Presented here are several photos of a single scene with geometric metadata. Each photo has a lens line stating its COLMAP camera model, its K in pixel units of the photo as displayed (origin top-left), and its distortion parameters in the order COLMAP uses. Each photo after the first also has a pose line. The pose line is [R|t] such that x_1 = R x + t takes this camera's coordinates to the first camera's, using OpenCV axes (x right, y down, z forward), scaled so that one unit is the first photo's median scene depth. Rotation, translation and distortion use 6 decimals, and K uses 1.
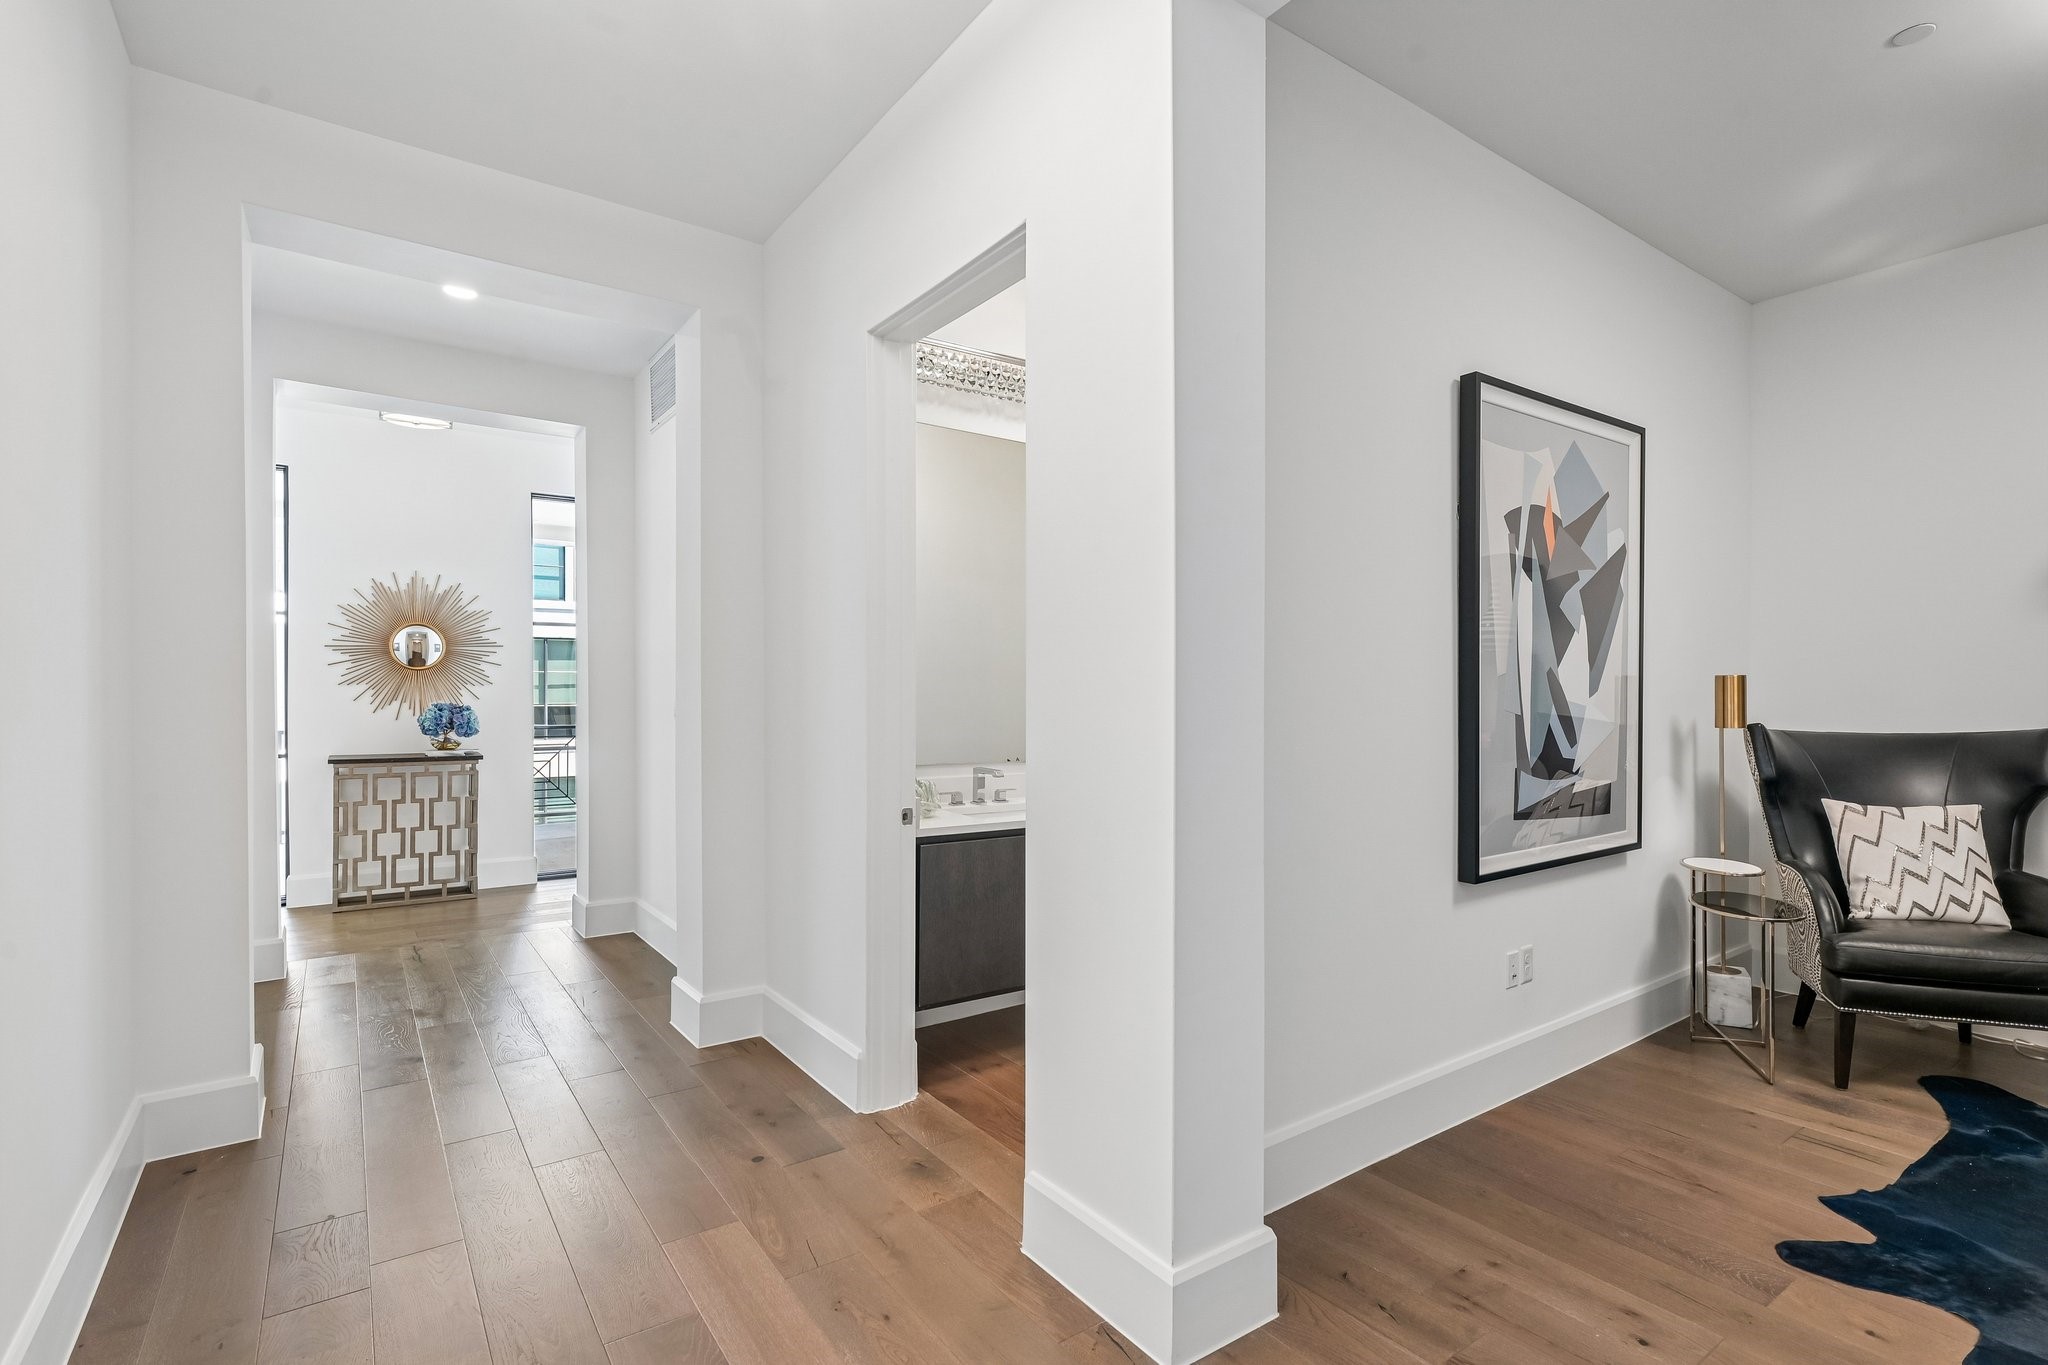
lens RADIAL K [[999.5, 0, 1028.7], [0, 999.5, 691.2], [0, 0, 1]] dist [0.002874, 0.000242]
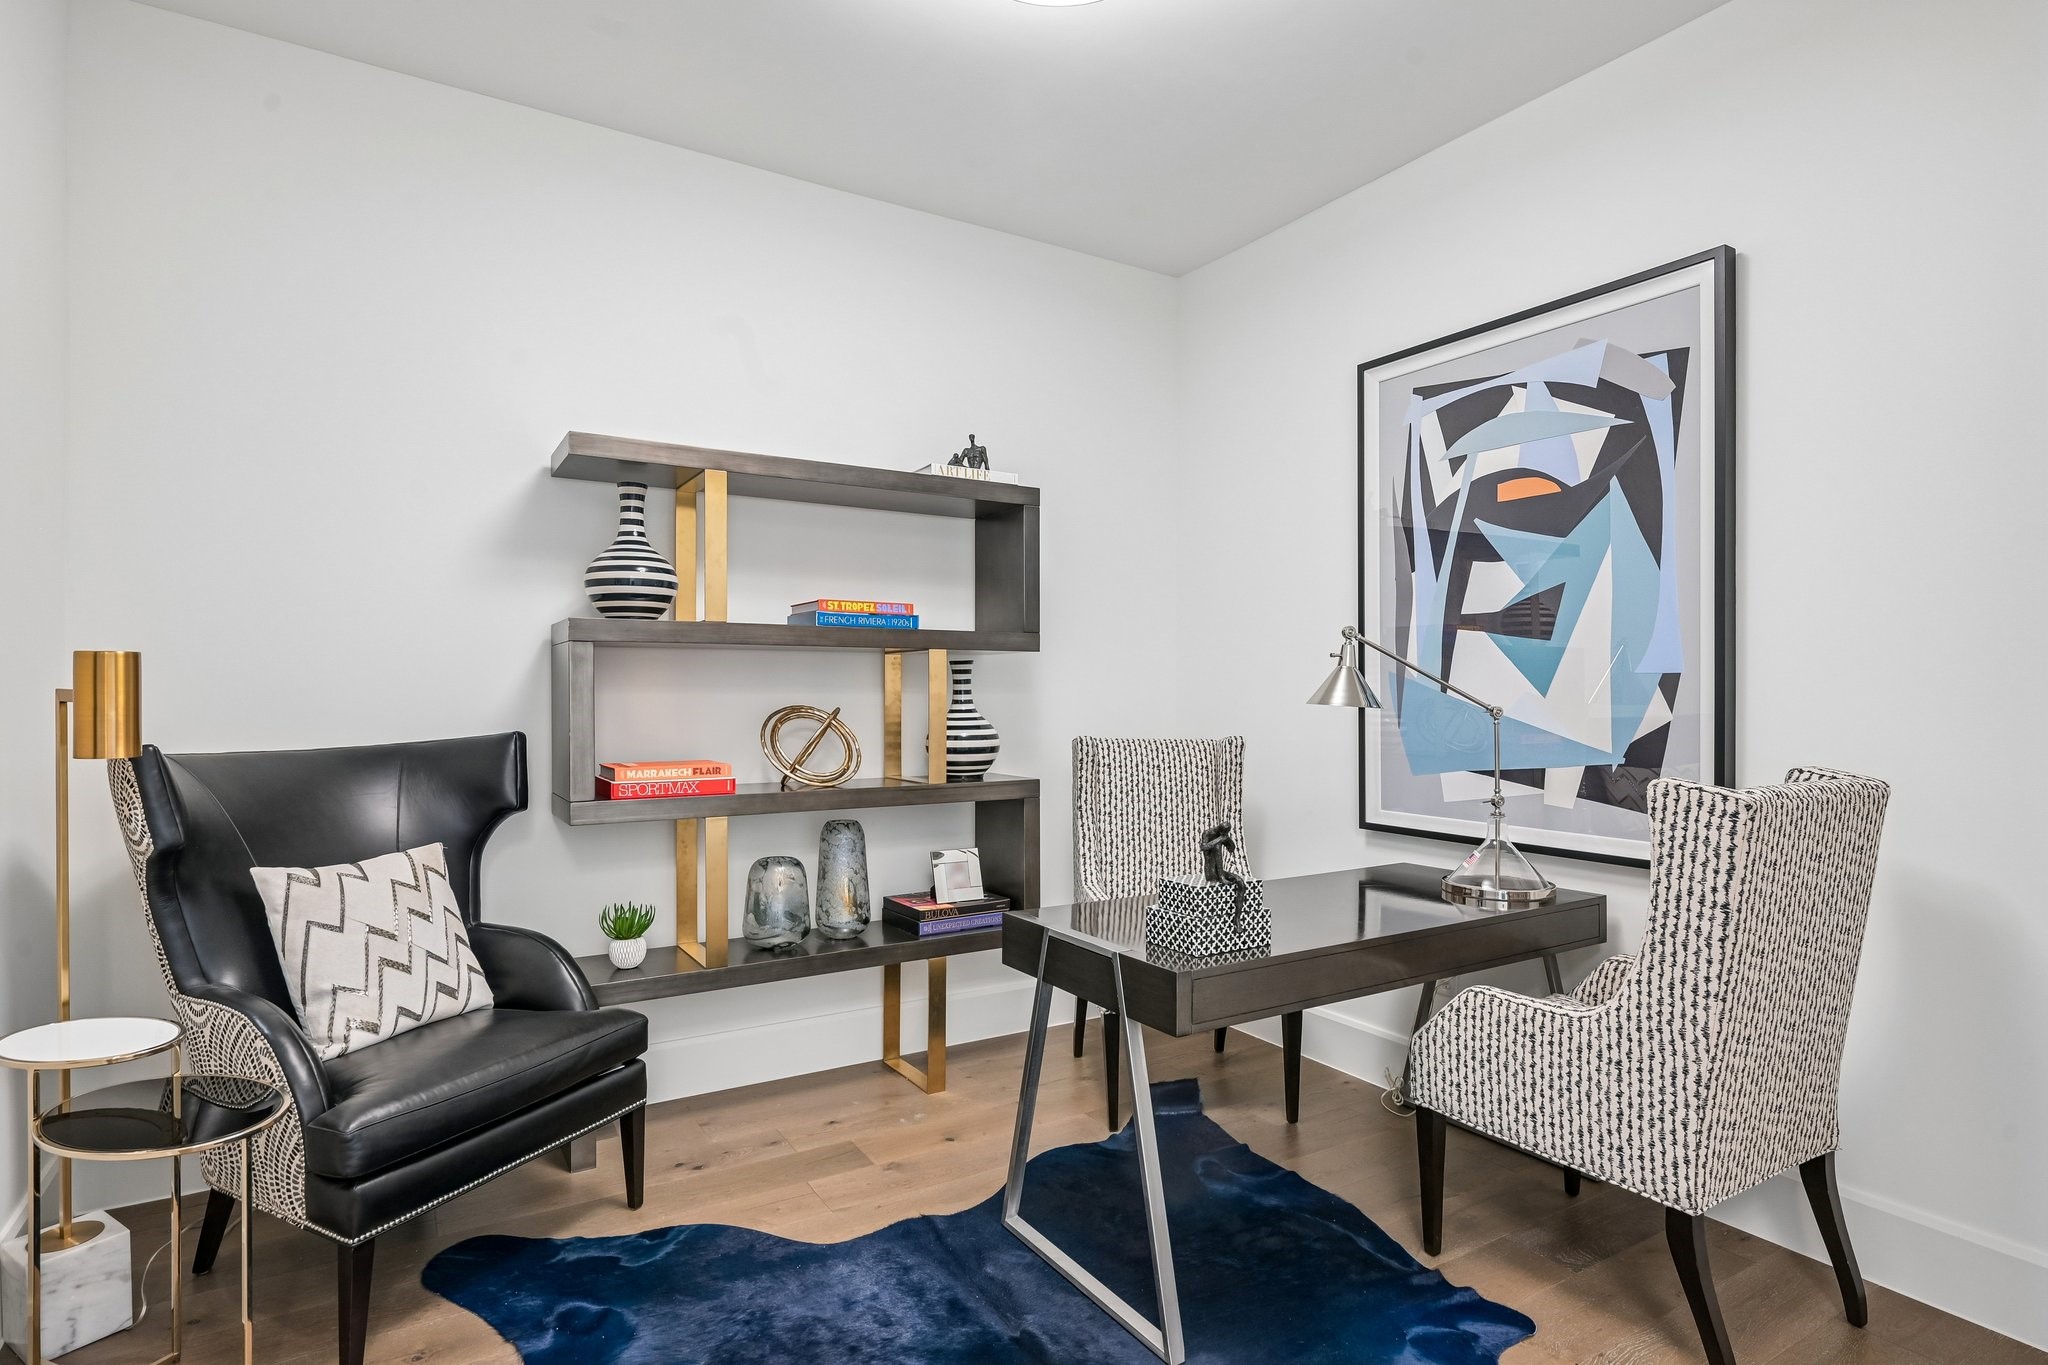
lens RADIAL K [[1041.5, 0, 1022.0], [0, 1041.5, 687.2], [0, 0, 1]] dist [-0.003122, 0.002277]
pose [[0.071757, 0.005698, 0.997406, 0.227977], [-0.000531, 0.999984, -0.005675, 0.004765], [-0.997422, -0.000122, 0.071759, 0.532321]]
